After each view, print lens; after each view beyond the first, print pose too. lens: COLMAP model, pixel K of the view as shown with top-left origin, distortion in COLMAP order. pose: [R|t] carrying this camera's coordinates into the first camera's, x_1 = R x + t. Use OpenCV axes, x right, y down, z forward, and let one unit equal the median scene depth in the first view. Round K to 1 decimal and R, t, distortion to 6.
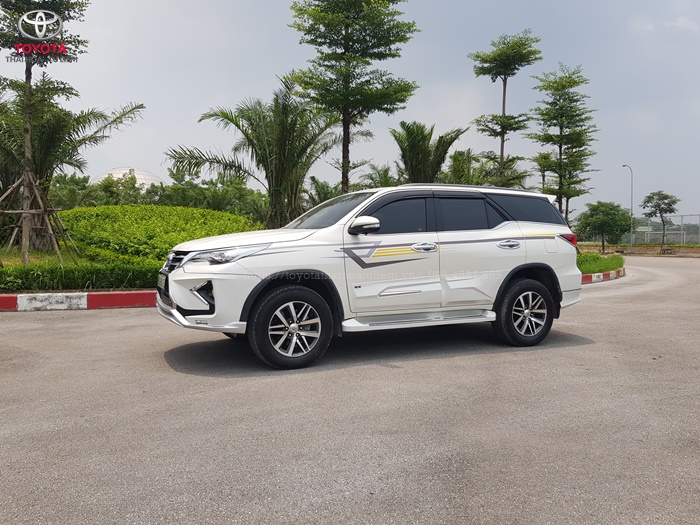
lens RADIAL K [[537.9, 0, 350.0], [0, 537.9, 262.5], [0, 0, 1]] dist [0.083668, -0.130176]
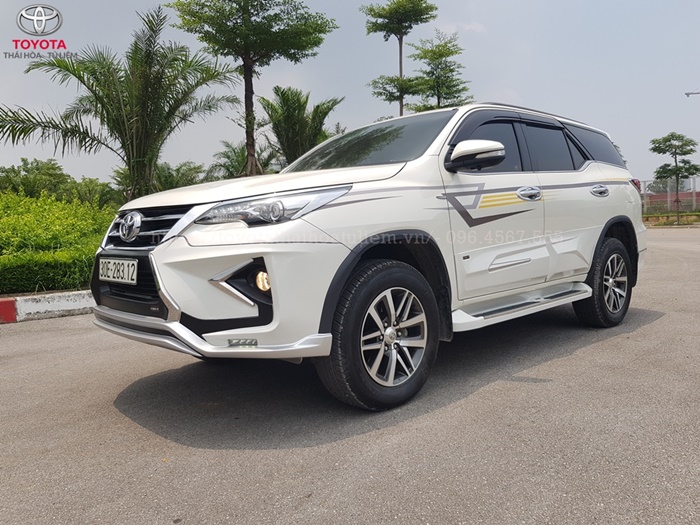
lens RADIAL K [[544.8, 0, 350.0], [0, 544.8, 262.5], [0, 0, 1]] dist [0.075234, -0.128077]
pose [[0.954532, -0.063844, 0.291192, -0.249325], [0.057345, 0.997879, 0.030807, 0.020983], [-0.292541, -0.012708, 0.956168, 0.380271]]
